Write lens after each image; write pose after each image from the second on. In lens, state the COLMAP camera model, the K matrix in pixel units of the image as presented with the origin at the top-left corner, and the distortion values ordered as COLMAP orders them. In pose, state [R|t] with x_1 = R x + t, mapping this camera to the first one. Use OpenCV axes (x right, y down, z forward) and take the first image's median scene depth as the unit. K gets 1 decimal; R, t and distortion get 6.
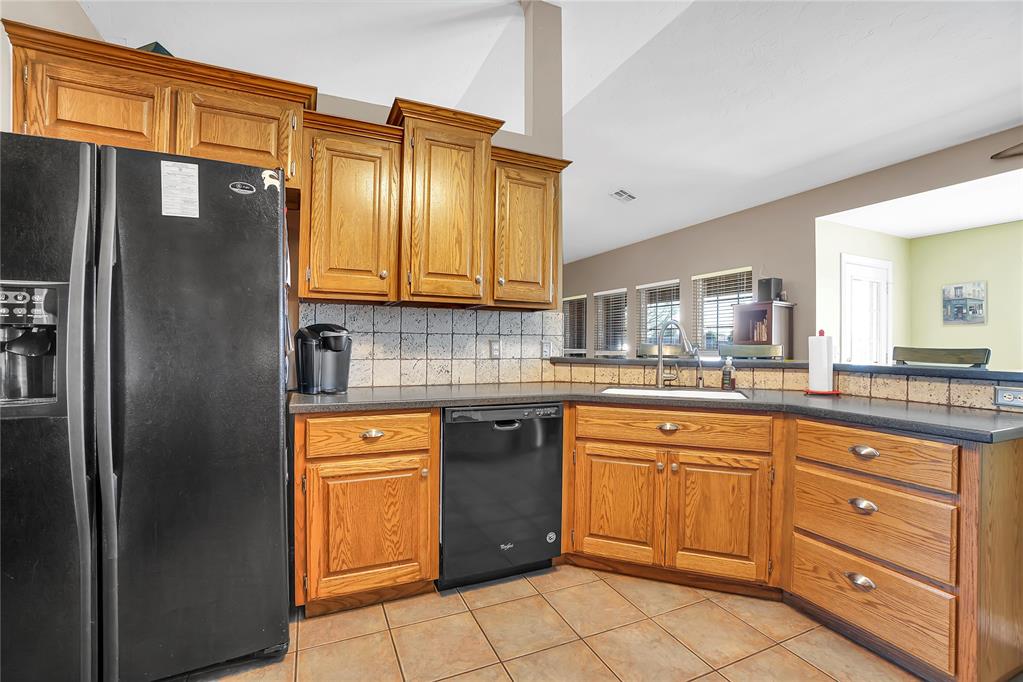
lens RADIAL K [[447.1, 0, 509.8], [0, 447.1, 342.9], [0, 0, 1]] dist [-0.040700, 0.002375]
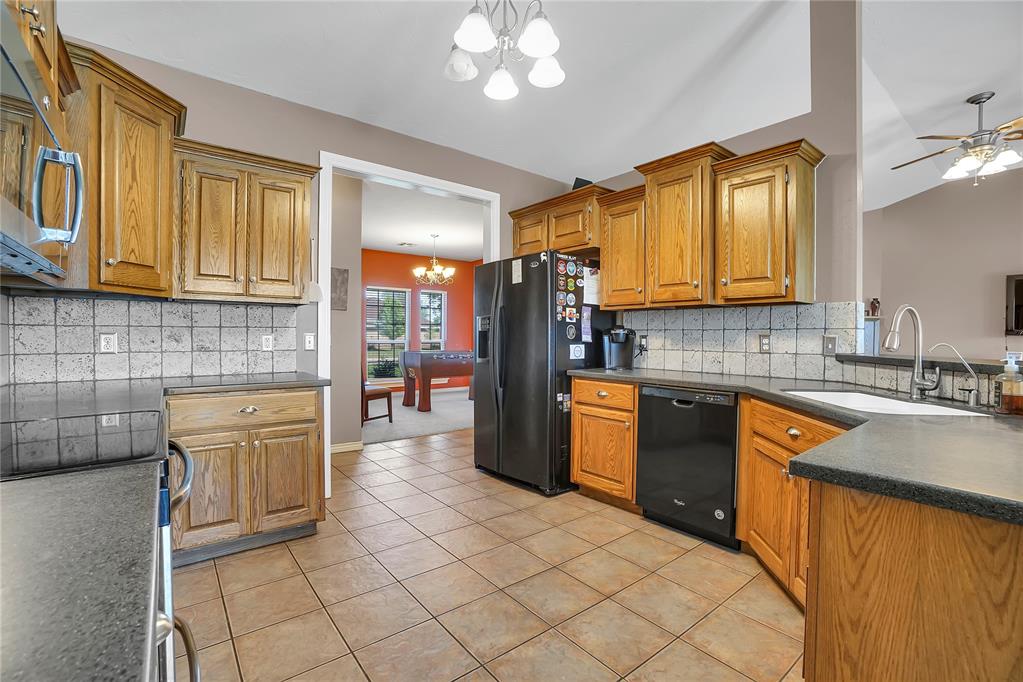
lens RADIAL K [[447.1, 0, 505.7], [0, 447.1, 340.5], [0, 0, 1]] dist [-0.040700, 0.002375]
pose [[0.254524, 0.003414, -0.967060, 1.025114], [-0.003186, 0.999991, 0.002691, 0.008350], [0.967061, 0.002396, 0.254533, 0.218873]]
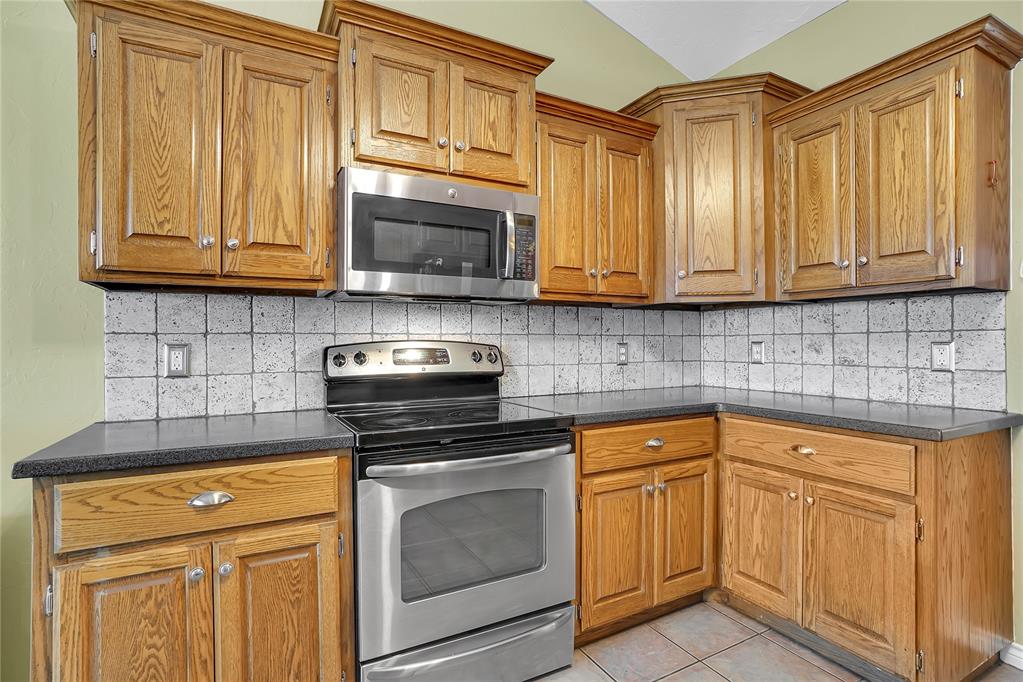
lens RADIAL K [[503.4, 0, 512.3], [0, 503.4, 339.4], [0, 0, 1]] dist [-0.018626, 0.001211]
pose [[-0.996441, -0.006106, -0.084067, 0.411010], [-0.005623, 0.999966, -0.005982, -0.000450], [0.084100, -0.005488, -0.996442, 0.700782]]
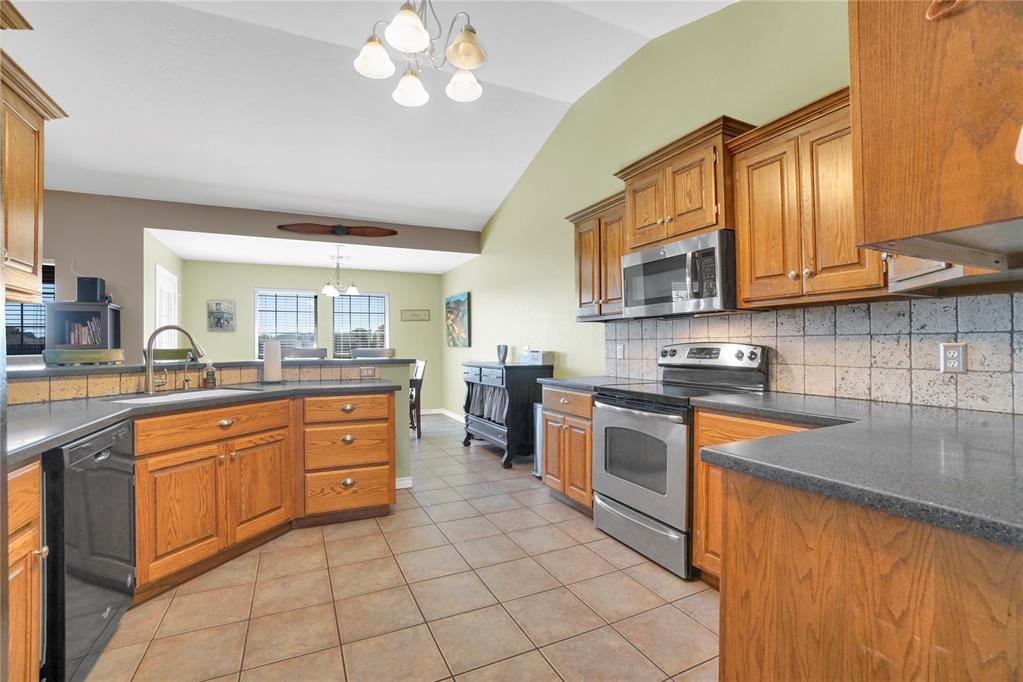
lens RADIAL K [[447.1, 0, 501.7], [0, 447.1, 339.6], [0, 0, 1]] dist [-0.040700, 0.002375]
pose [[-0.020167, 0.003768, 0.999790, -0.752195], [0.007102, 0.999968, -0.003625, -0.010703], [-0.999771, 0.007028, -0.020193, 0.313963]]
